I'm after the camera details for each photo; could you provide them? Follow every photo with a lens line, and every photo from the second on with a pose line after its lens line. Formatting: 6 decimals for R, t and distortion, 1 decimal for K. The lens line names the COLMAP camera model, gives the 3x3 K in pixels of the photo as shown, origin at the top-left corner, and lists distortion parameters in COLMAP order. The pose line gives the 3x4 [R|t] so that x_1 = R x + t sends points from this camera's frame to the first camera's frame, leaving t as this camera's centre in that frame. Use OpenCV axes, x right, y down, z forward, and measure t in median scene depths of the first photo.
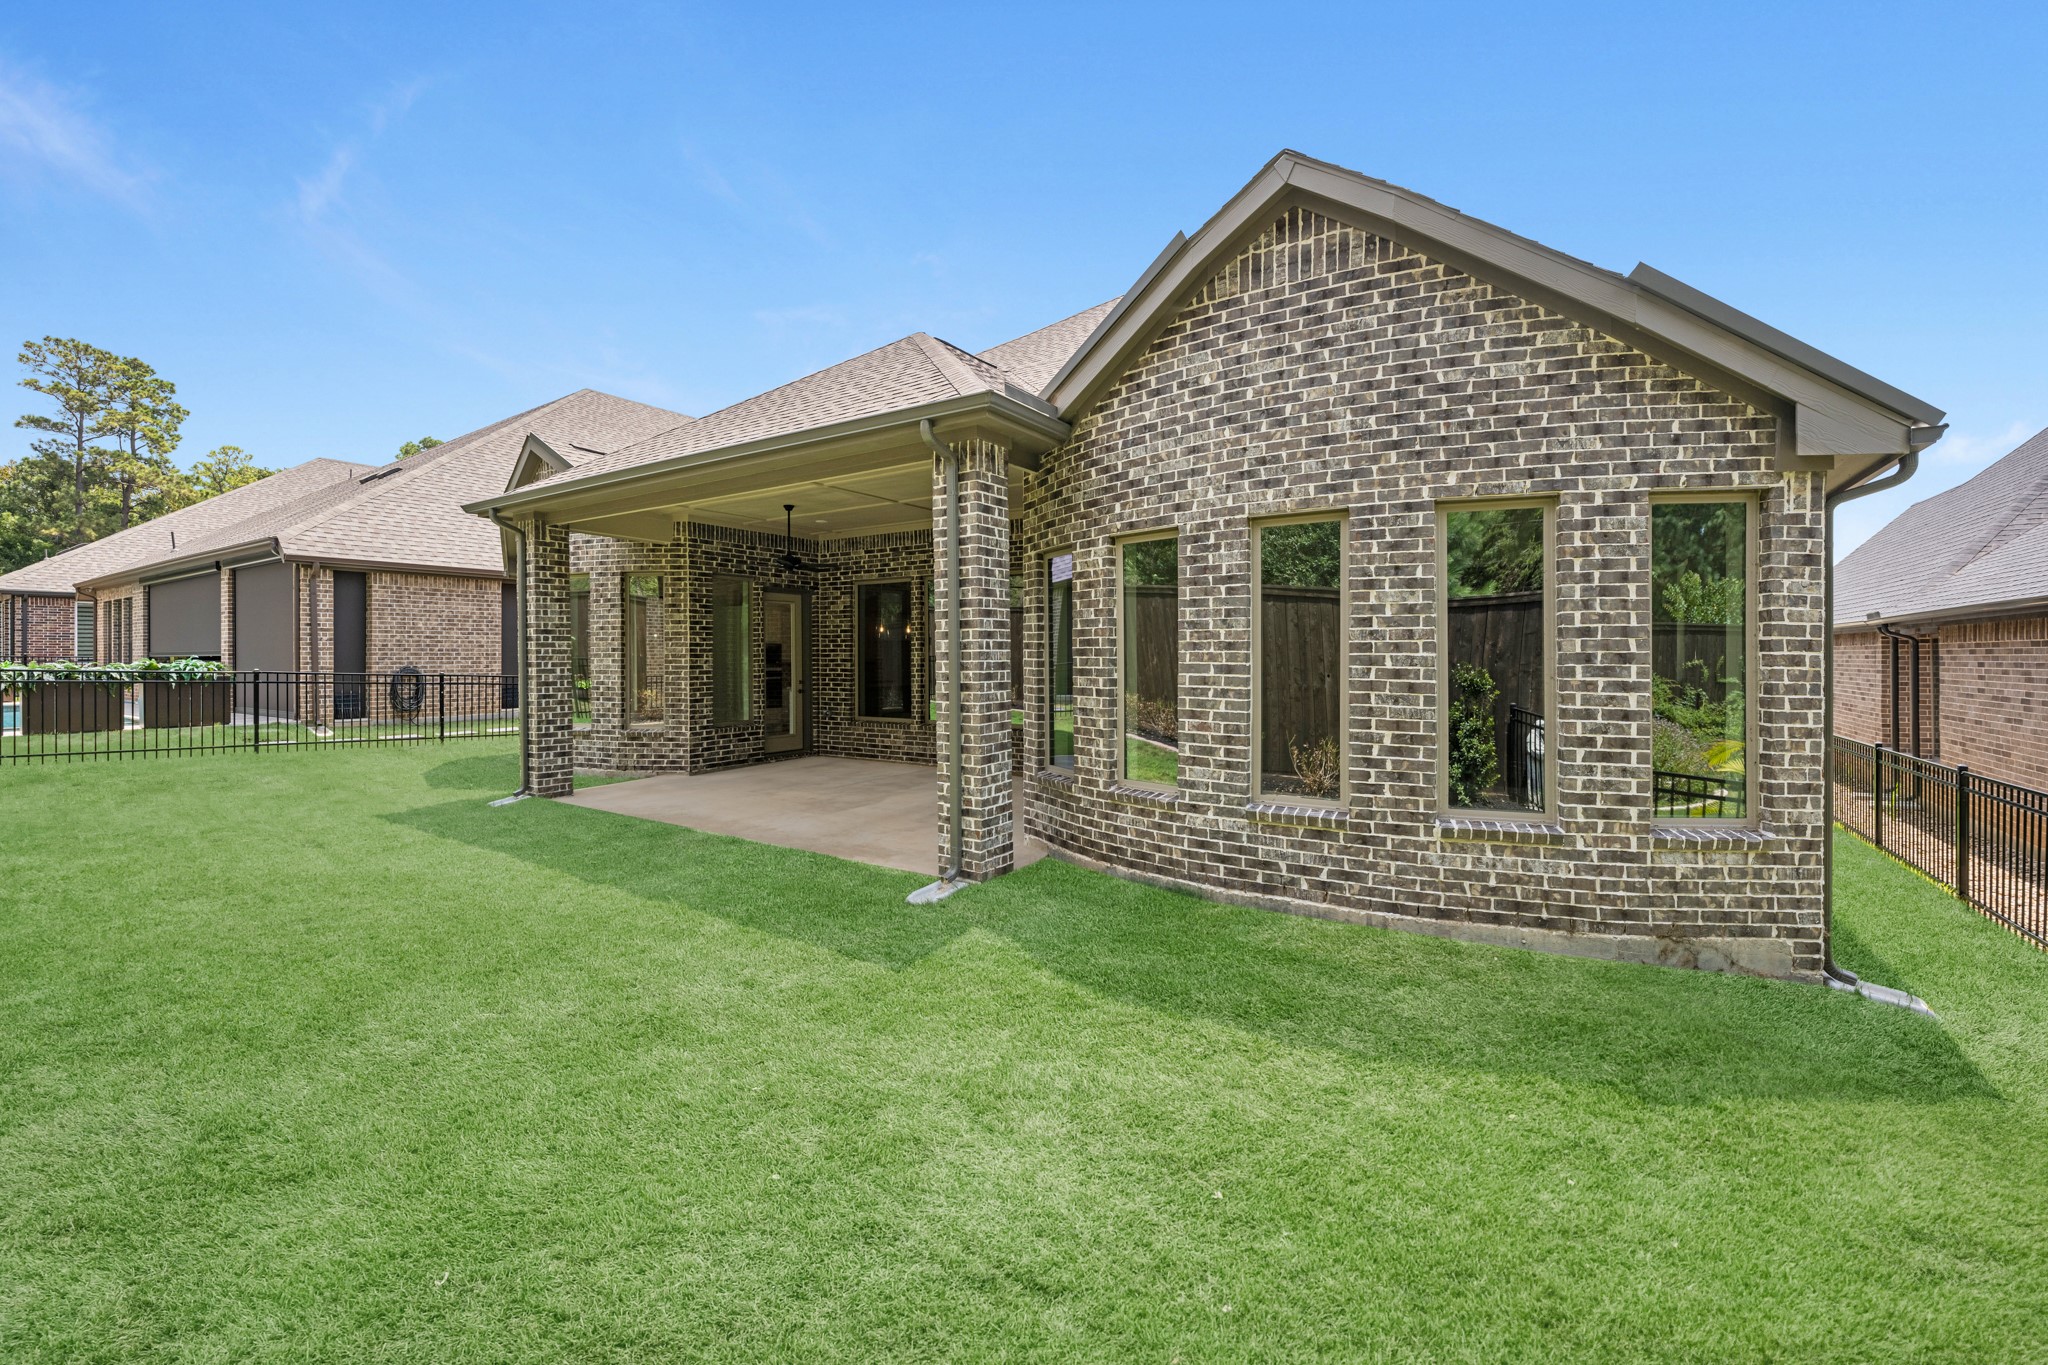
lens RADIAL K [[810.4, 0, 1029.6], [0, 810.4, 665.5], [0, 0, 1]] dist [0.000797, 0.000024]
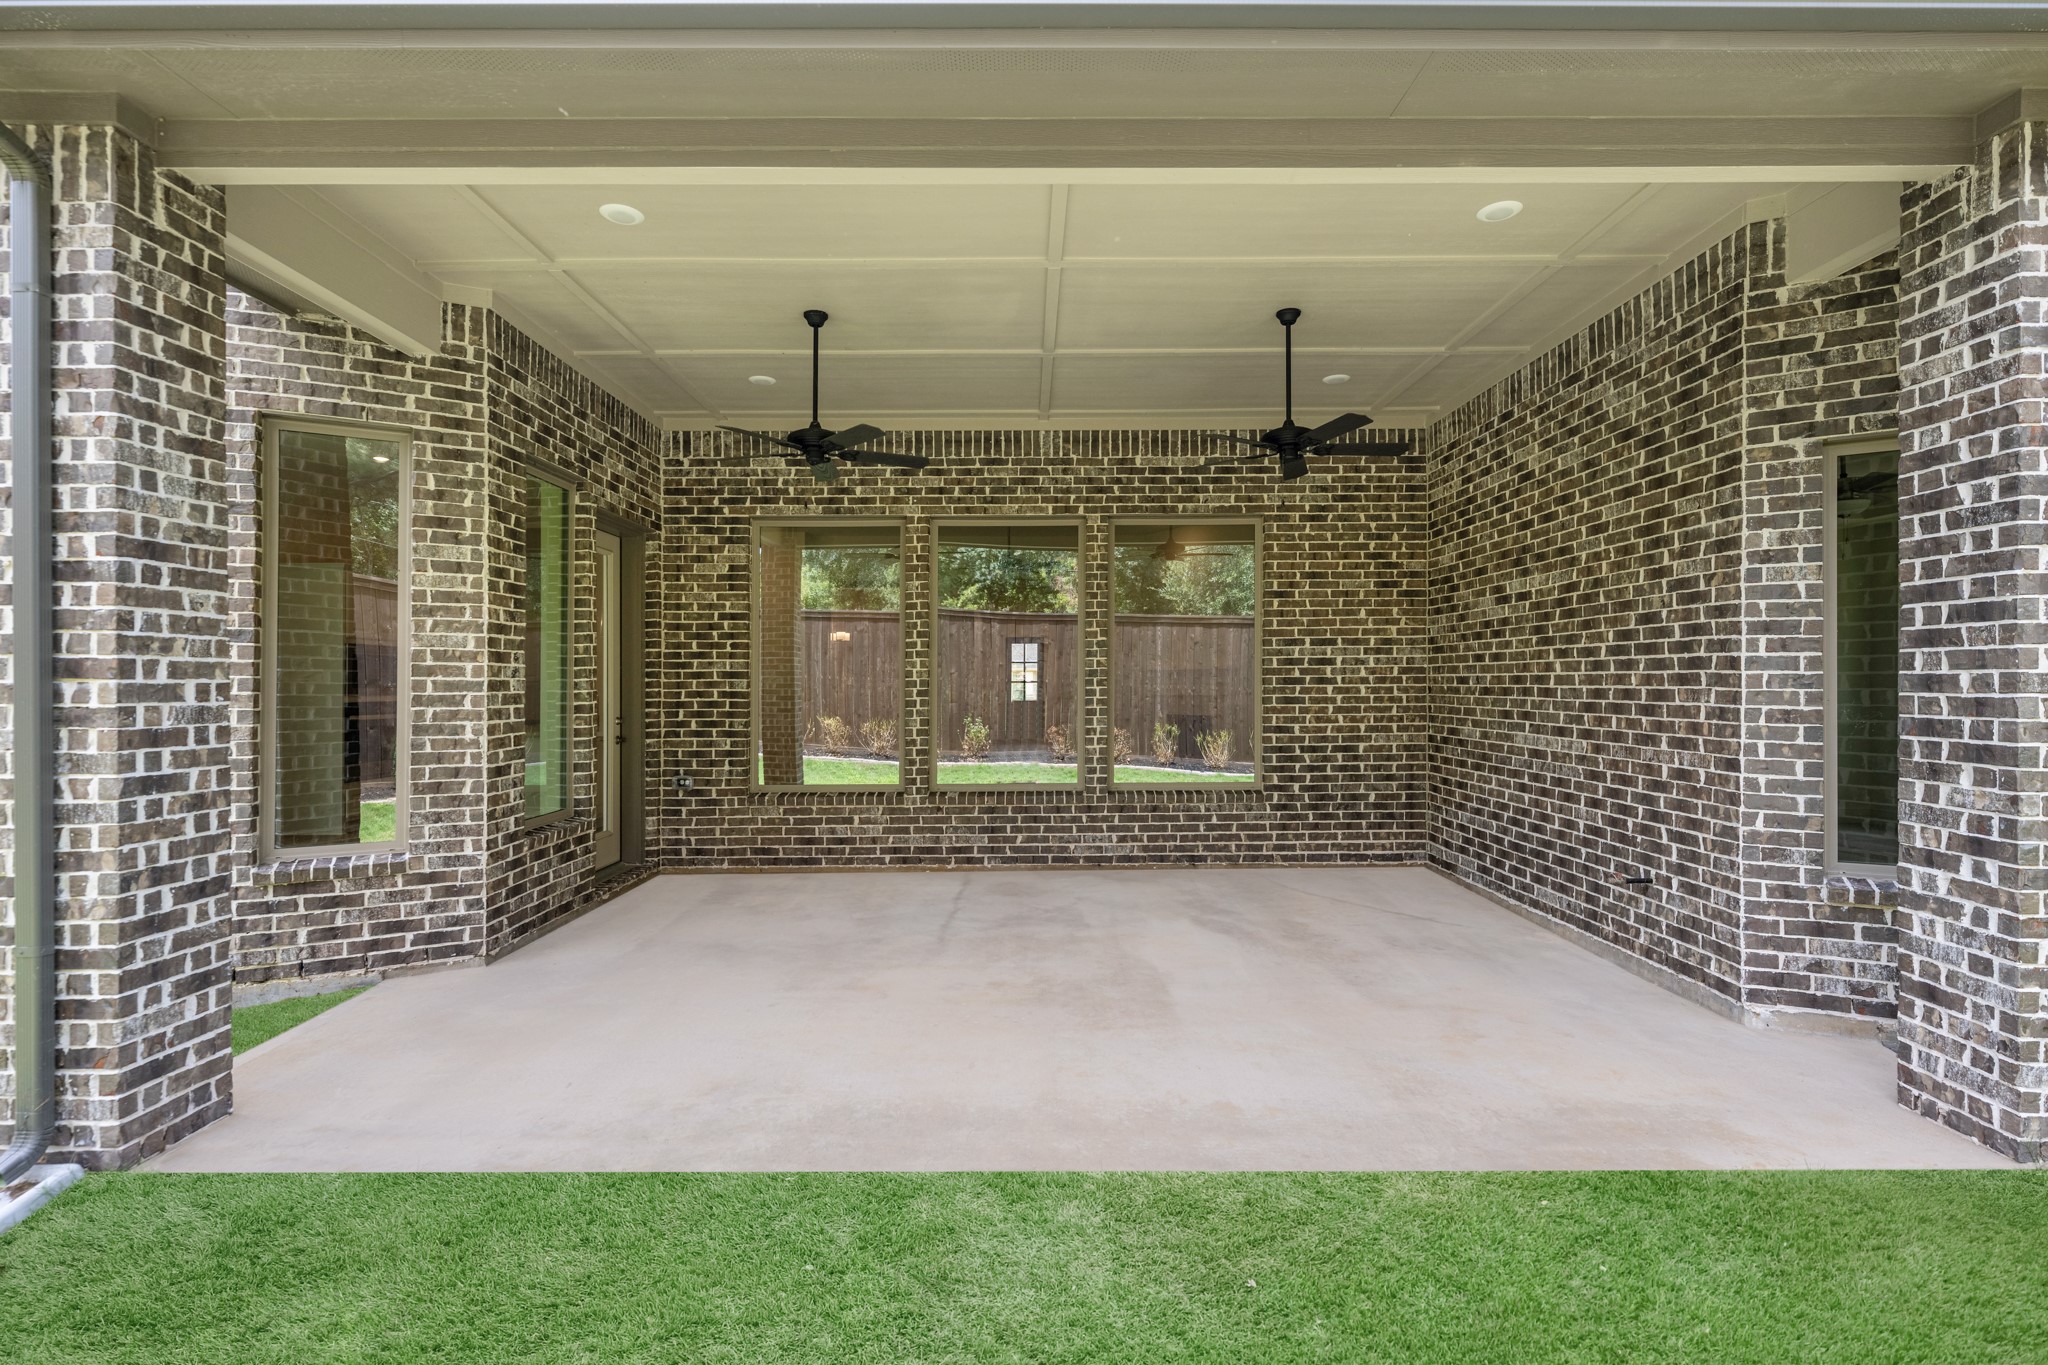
lens RADIAL K [[903.1, 0, 987.9], [0, 903.1, 685.5], [0, 0, 1]] dist [-0.000928, -0.000070]
pose [[0.840475, -0.001100, 0.541850, -0.521644], [0.008571, 0.999900, -0.011264, 0.010353], [-0.541783, 0.014111, 0.840400, 0.585015]]
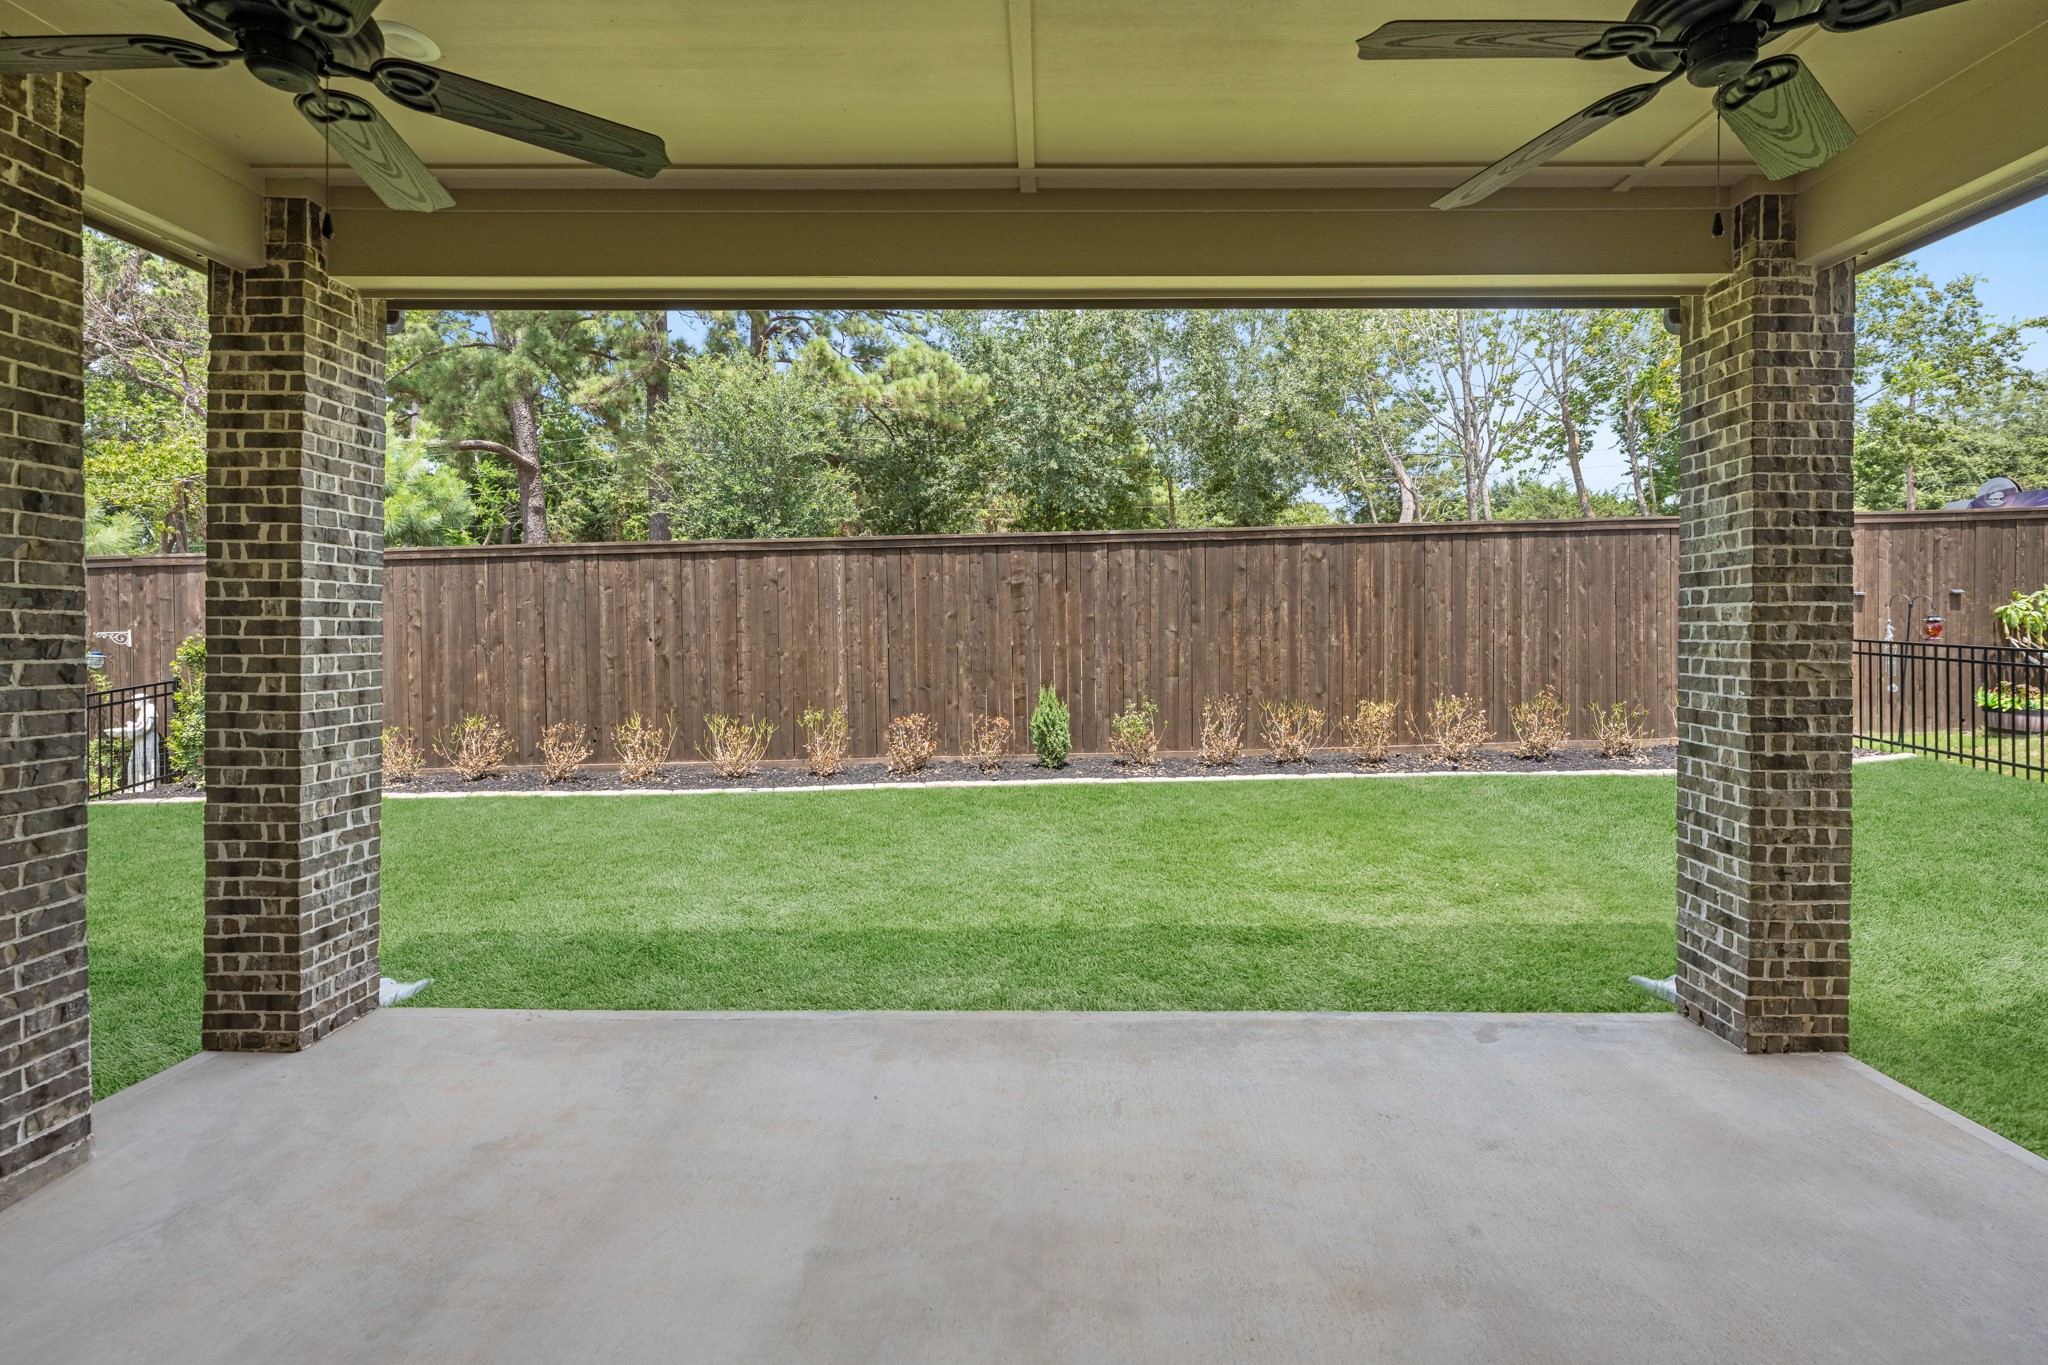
lens RADIAL K [[840.0, 0, 1027.4], [0, 840.0, 641.5], [0, 0, 1]] dist [-0.000803, -0.000054]
pose [[-0.833060, 0.011961, -0.553054, -0.118145], [-0.006821, 0.999468, 0.031890, -0.023113], [0.553141, 0.030338, -0.832535, 1.150560]]
